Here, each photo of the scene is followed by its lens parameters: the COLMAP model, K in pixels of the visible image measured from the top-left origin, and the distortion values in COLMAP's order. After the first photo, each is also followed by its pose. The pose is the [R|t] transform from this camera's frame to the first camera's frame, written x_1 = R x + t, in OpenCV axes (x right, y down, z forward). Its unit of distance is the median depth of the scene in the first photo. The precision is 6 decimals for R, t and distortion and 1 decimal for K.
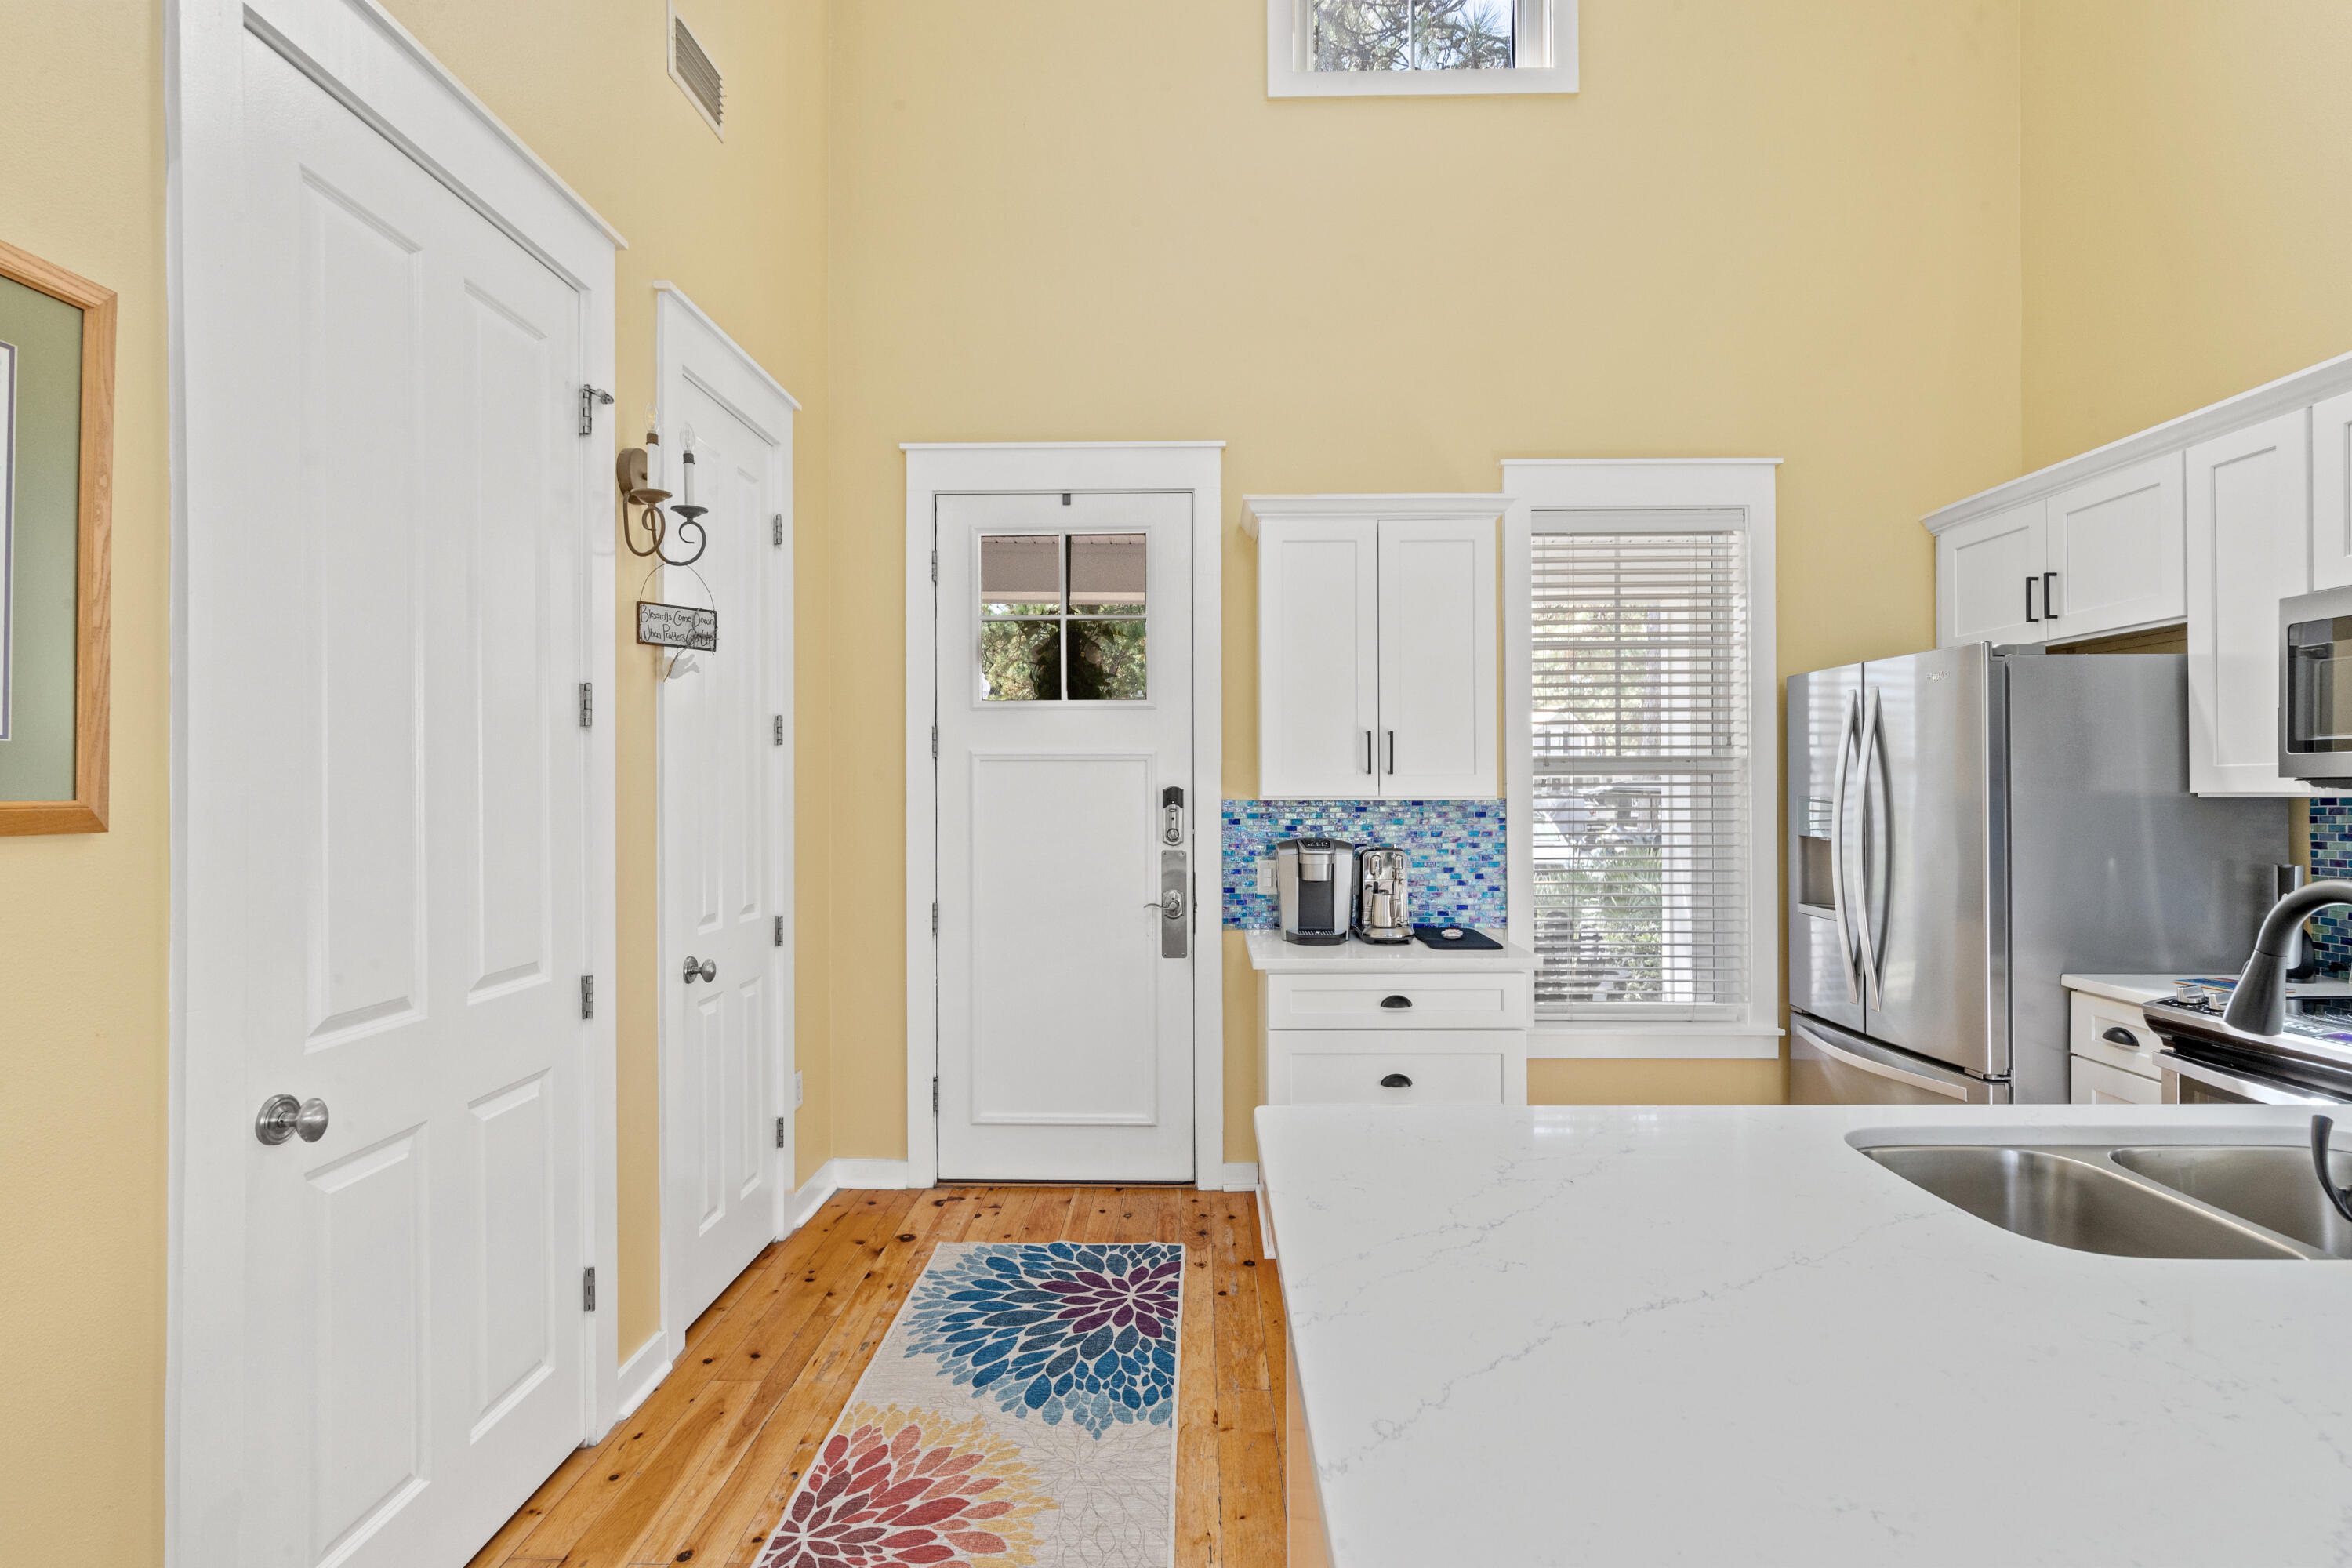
lens RADIAL K [[1066.0, 0, 1186.0], [0, 1066.0, 782.8], [0, 0, 1]] dist [-0.006393, 0.003165]
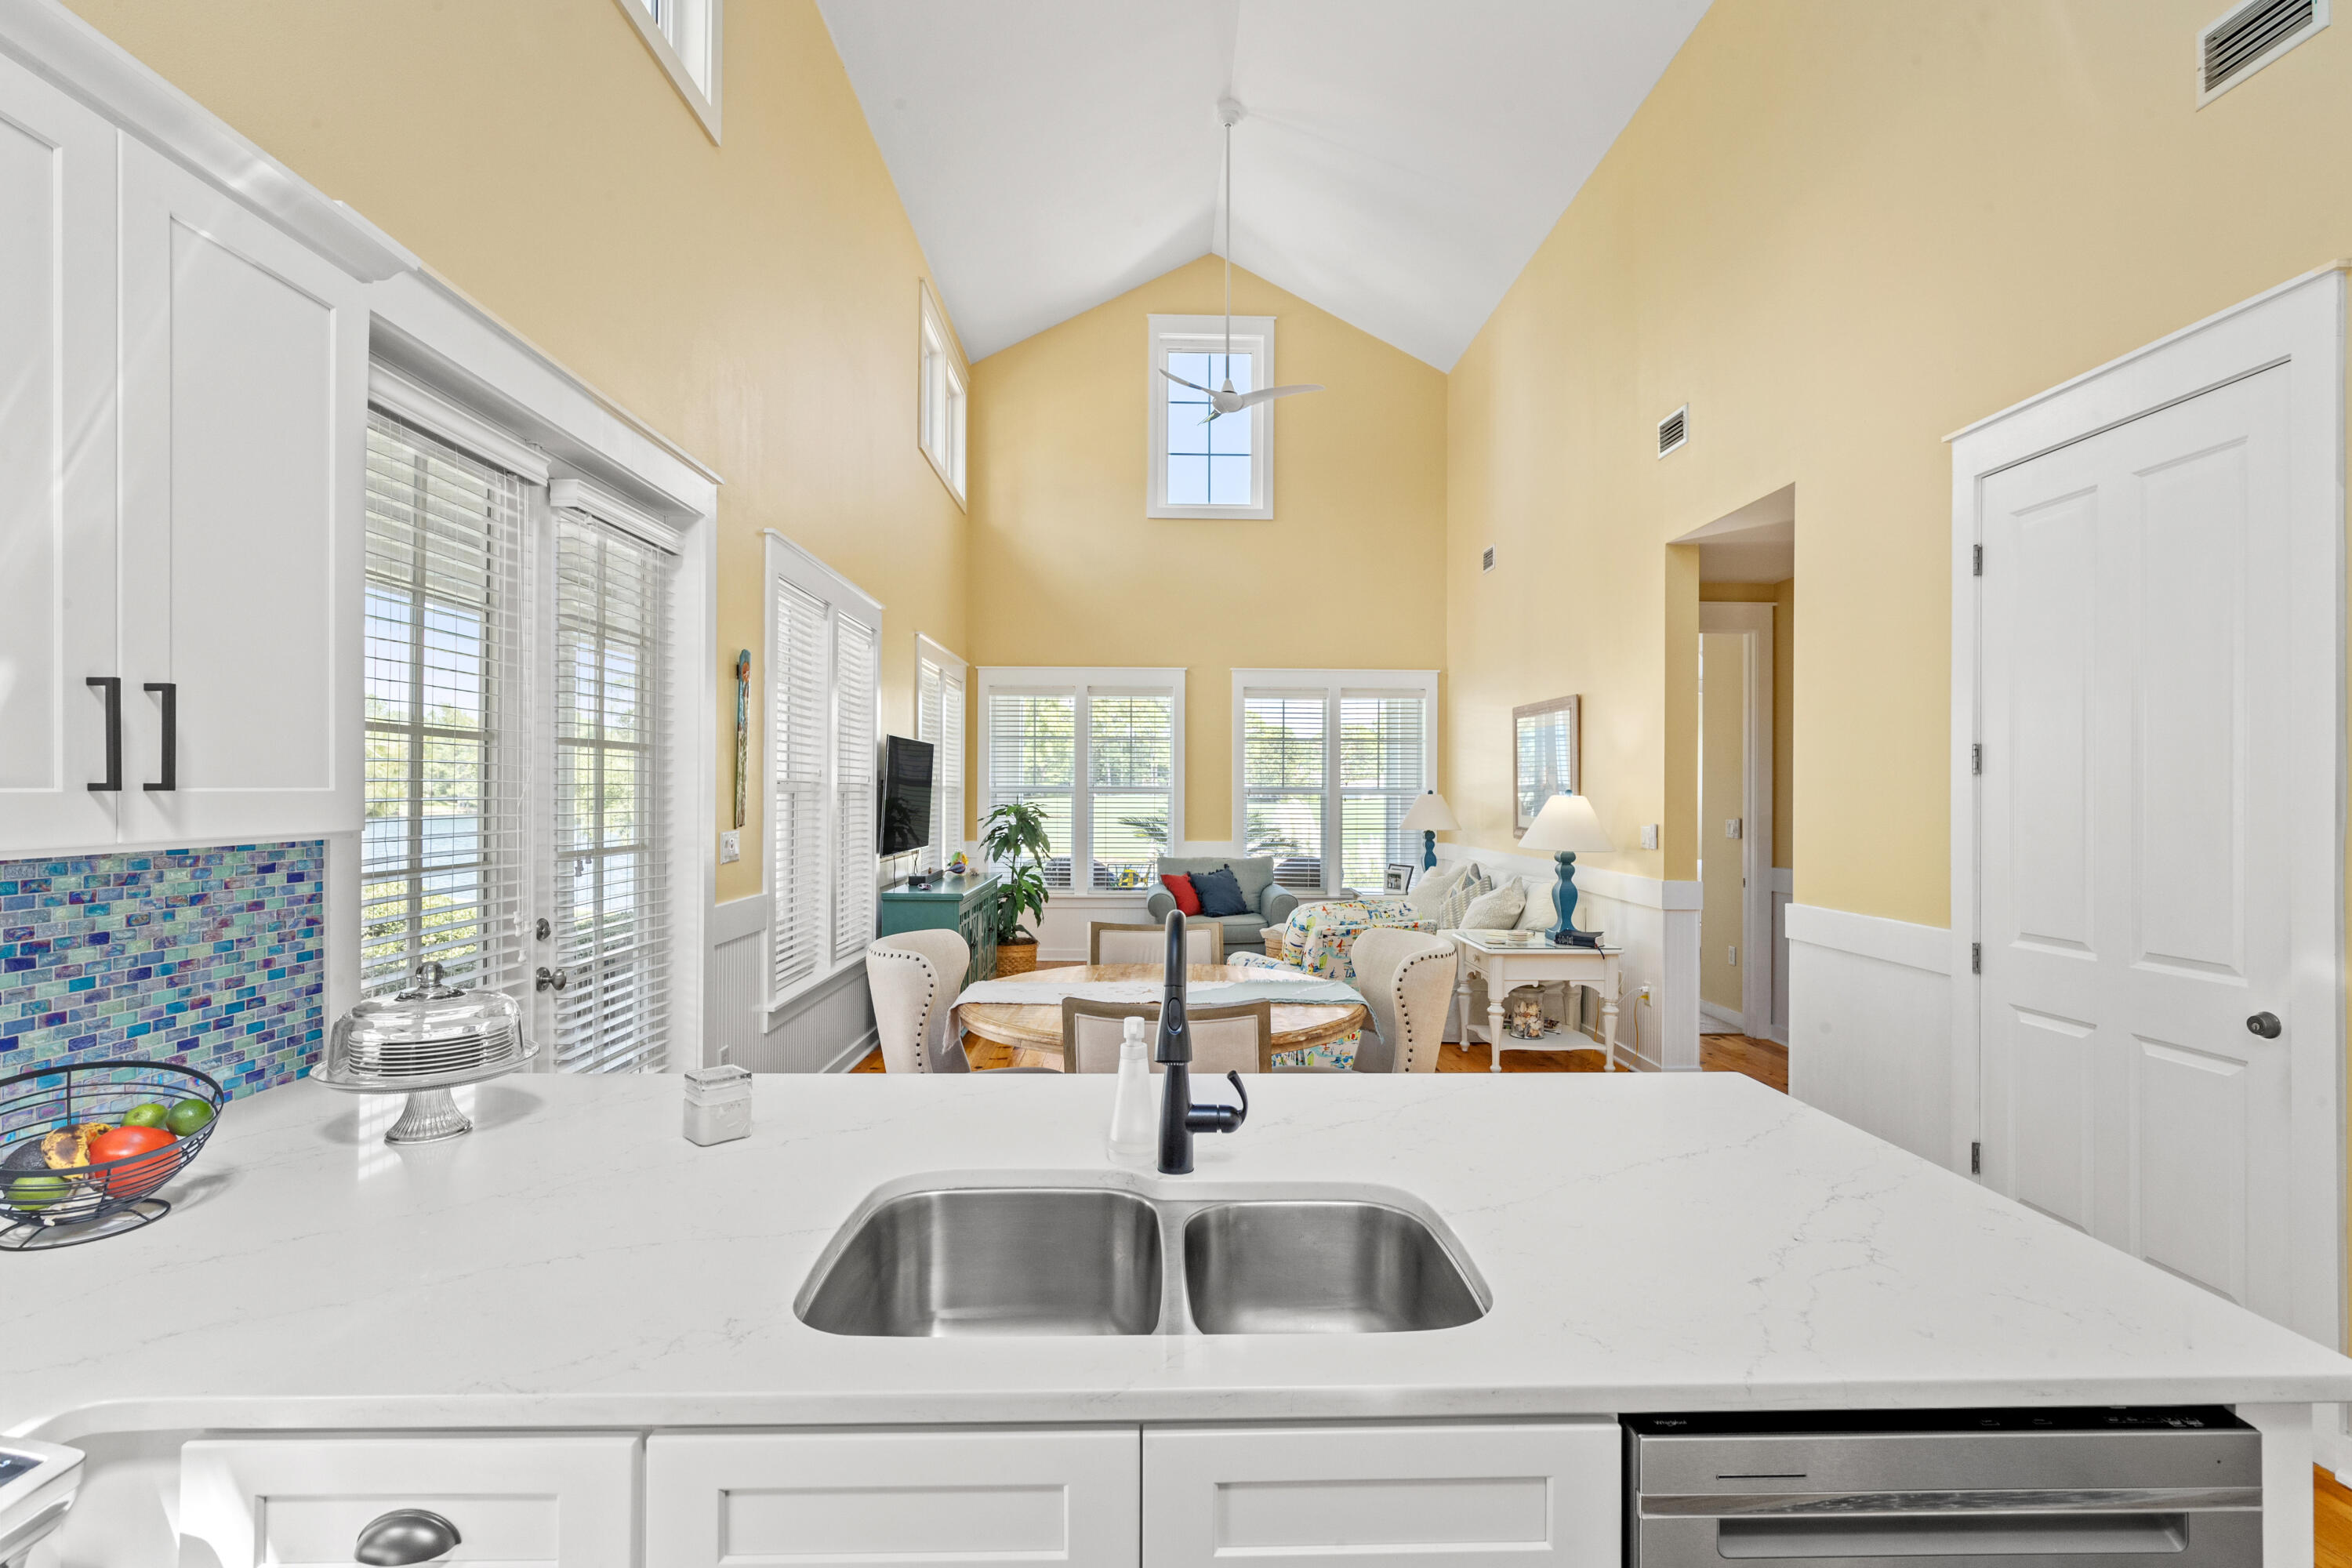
lens RADIAL K [[1066.0, 0, 1179.9], [0, 1066.0, 786.5], [0, 0, 1]] dist [-0.006393, 0.003165]
pose [[-0.999051, -0.003005, -0.043441, 0.381502], [-0.002468, 0.999920, -0.012398, -0.014110], [0.043475, -0.012279, -0.998979, 0.766923]]
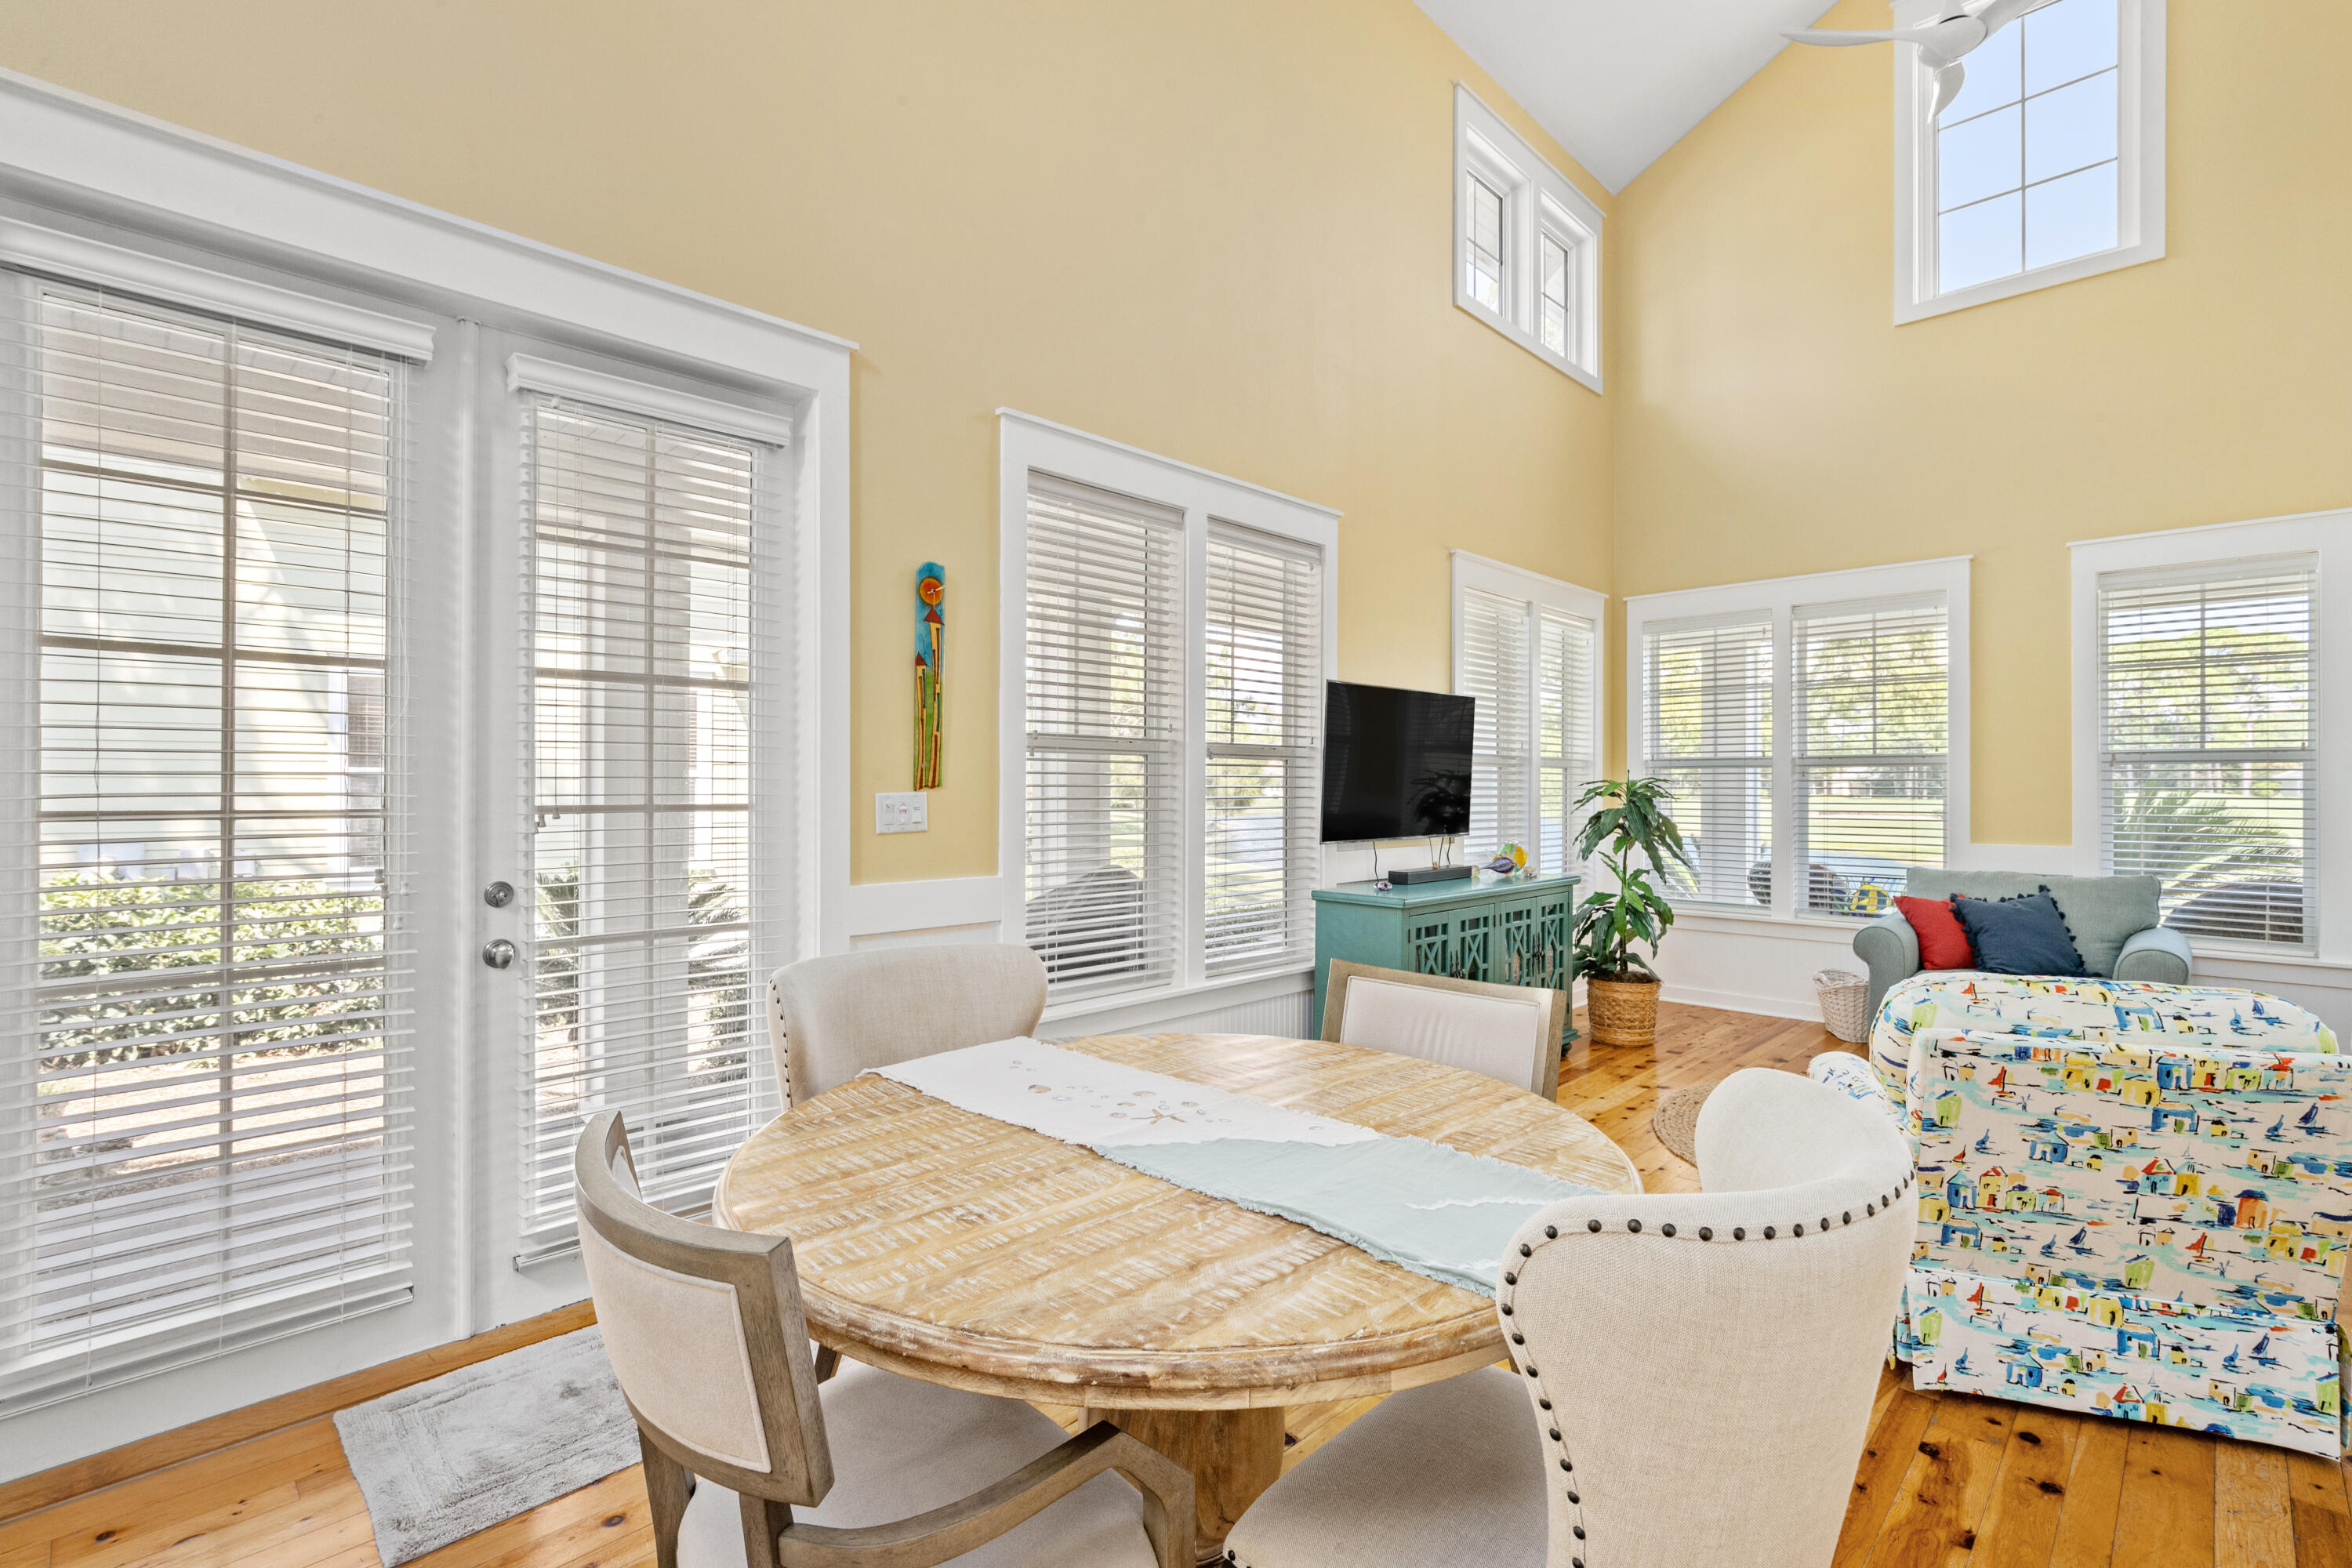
lens RADIAL K [[1066.0, 0, 1188.6], [0, 1066.0, 783.9], [0, 0, 1]] dist [-0.006393, 0.003165]
pose [[-0.725941, 0.003184, 0.687750, 0.007441], [-0.005320, 0.999933, -0.010244, 0.022259], [-0.687736, -0.011096, -0.725876, 0.074411]]
